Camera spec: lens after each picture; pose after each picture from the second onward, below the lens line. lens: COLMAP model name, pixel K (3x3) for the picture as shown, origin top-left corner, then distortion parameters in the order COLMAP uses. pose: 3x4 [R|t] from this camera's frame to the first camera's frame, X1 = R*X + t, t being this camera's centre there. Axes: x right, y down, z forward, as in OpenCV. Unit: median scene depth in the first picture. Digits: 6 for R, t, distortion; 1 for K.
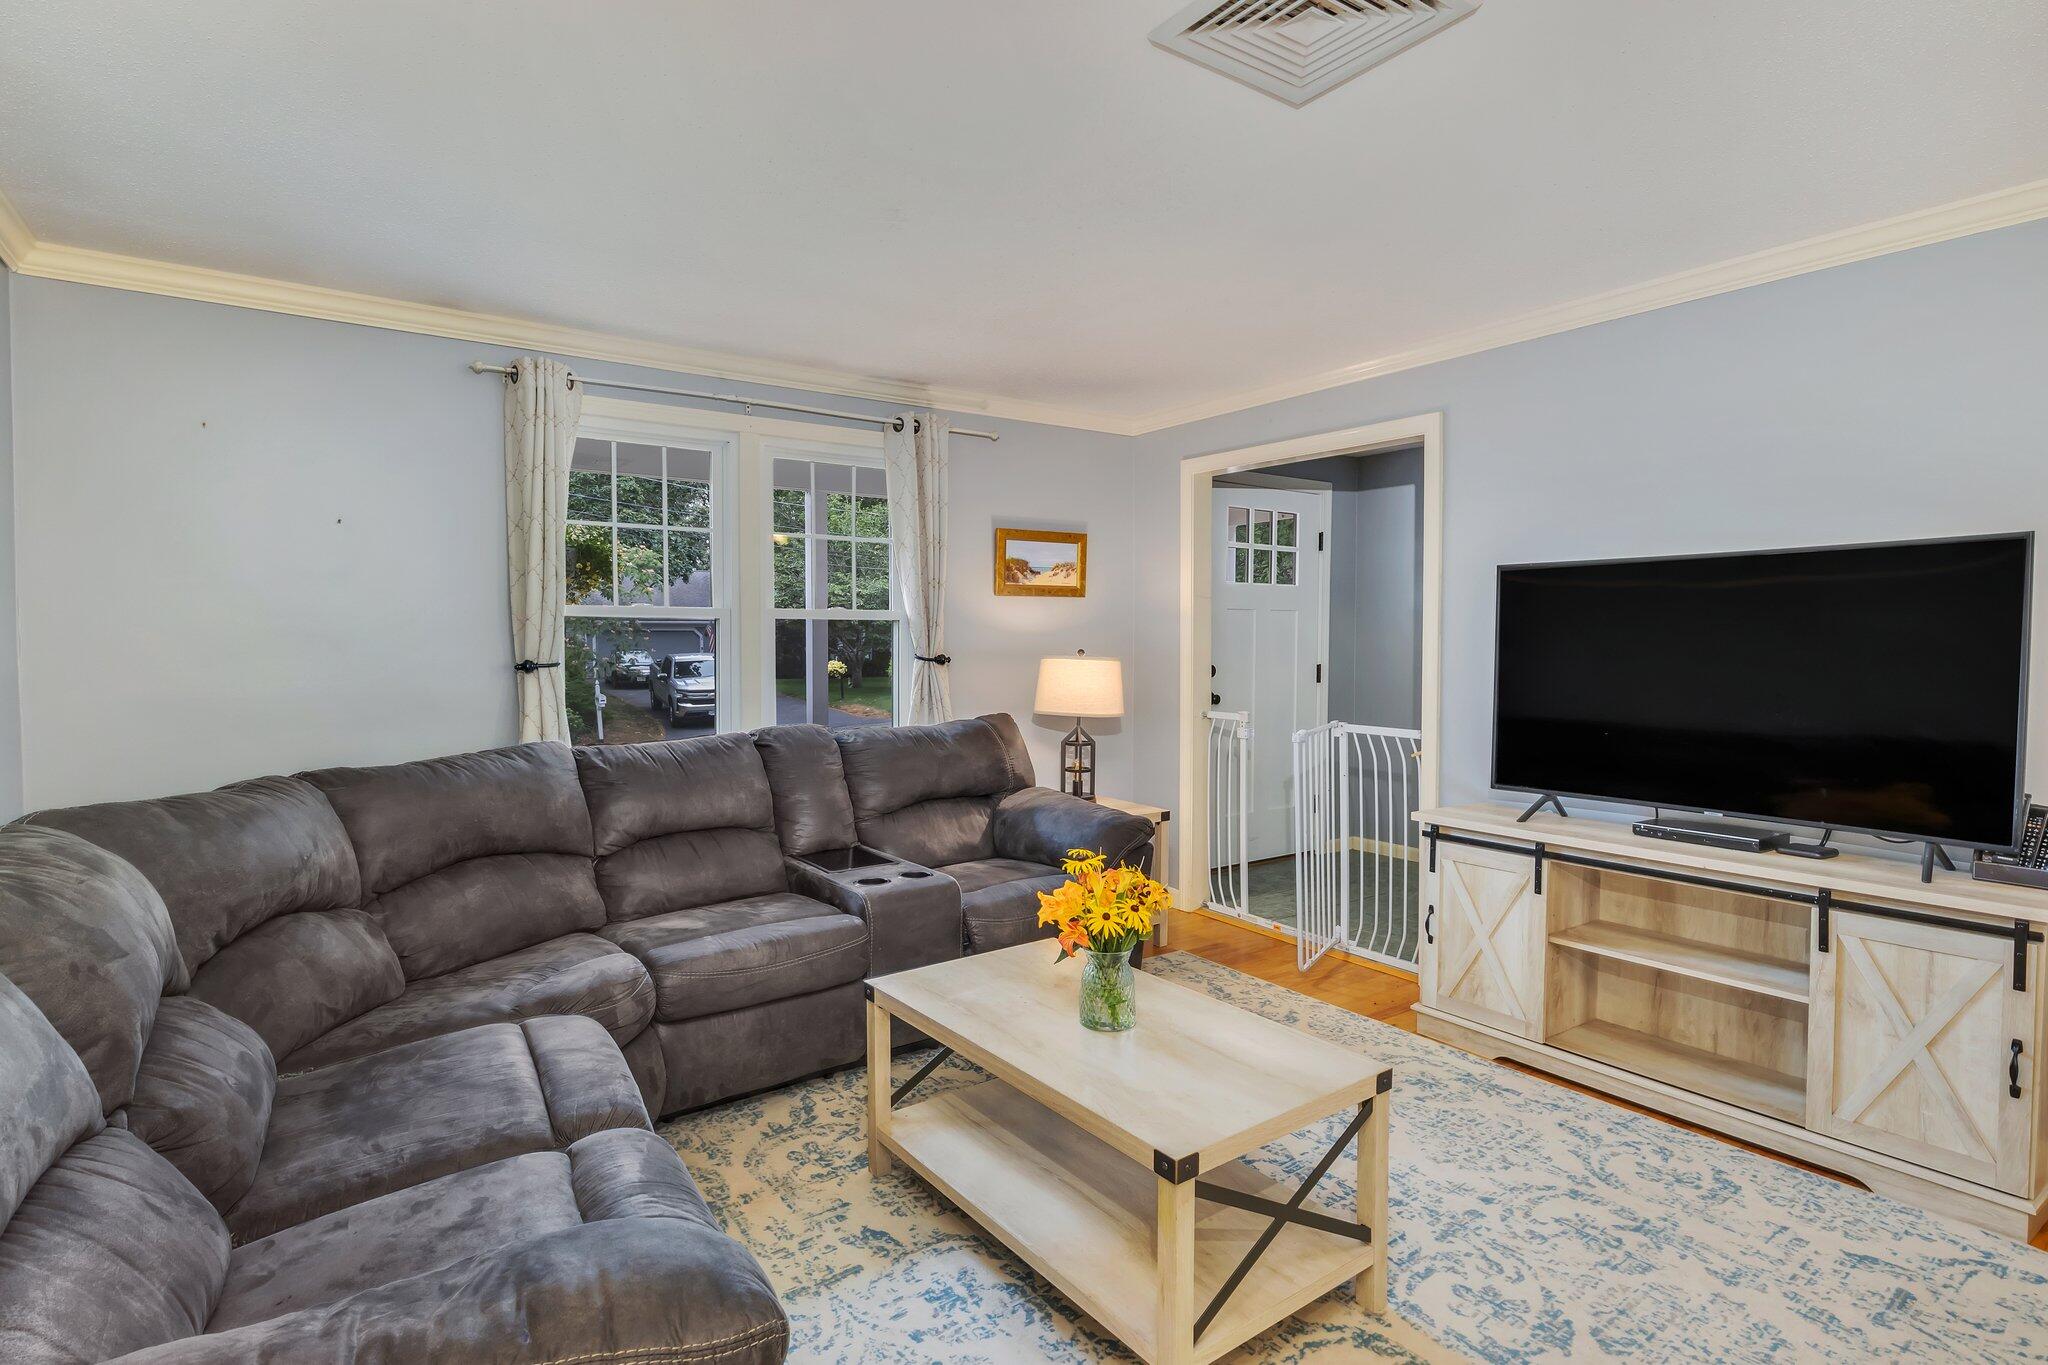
lens RADIAL K [[1030.8, 0, 1026.6], [0, 1030.8, 668.9], [0, 0, 1]] dist [-0.002025, -0.000858]
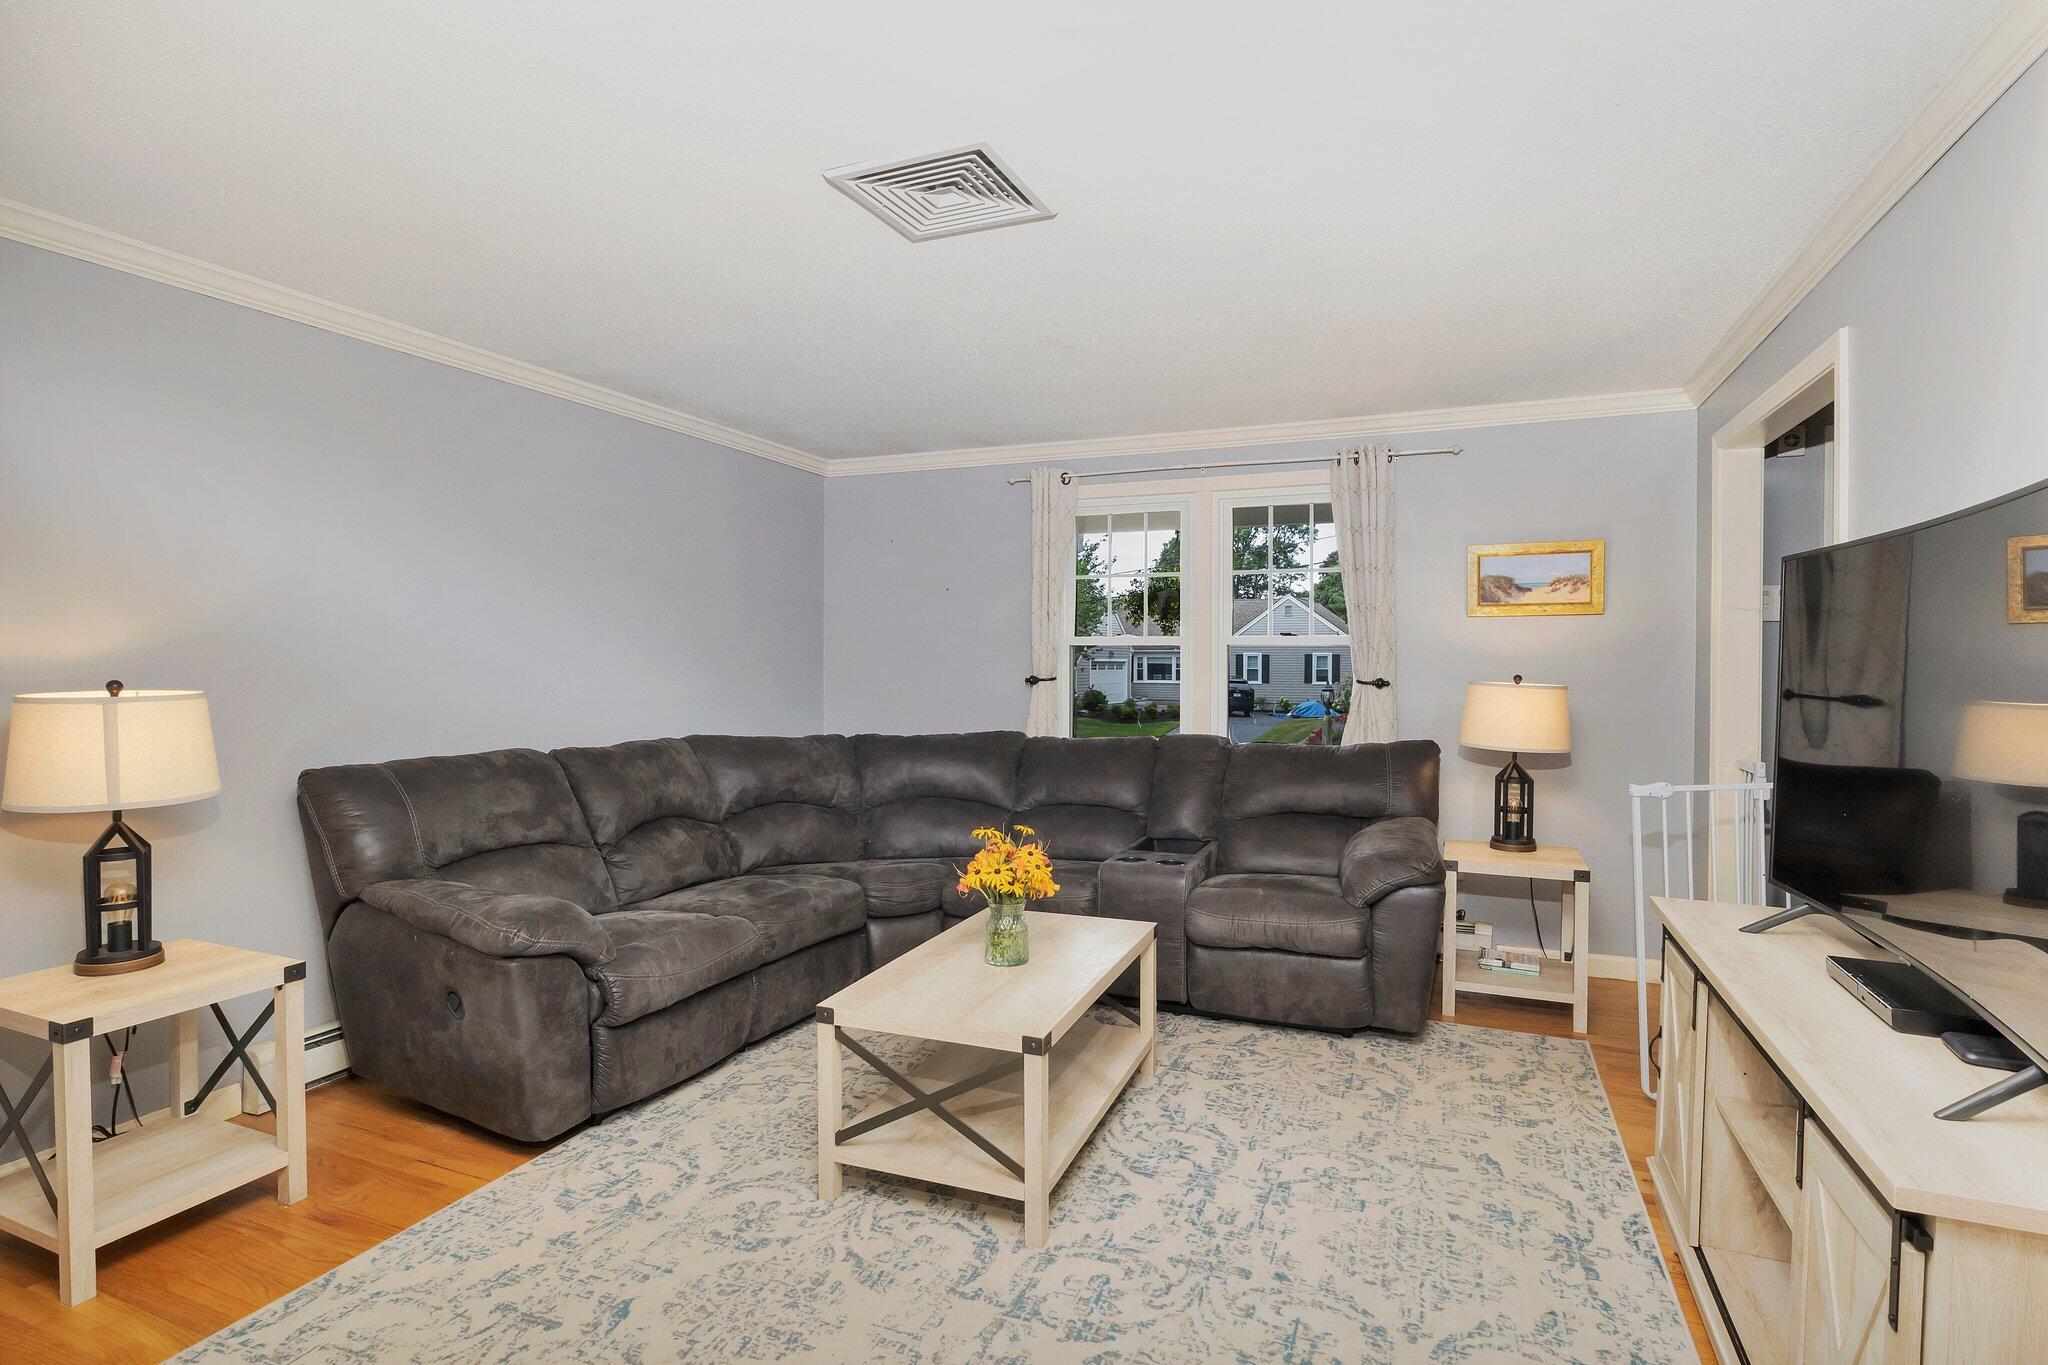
lens RADIAL K [[1034.7, 0, 1017.7], [0, 1034.7, 684.2], [0, 0, 1]] dist [-0.004490, -0.000351]
pose [[0.522280, 0.020508, -0.852527, 0.753238], [-0.029681, 0.999542, 0.005861, -0.004505], [0.852257, 0.022243, 0.522650, 0.215369]]
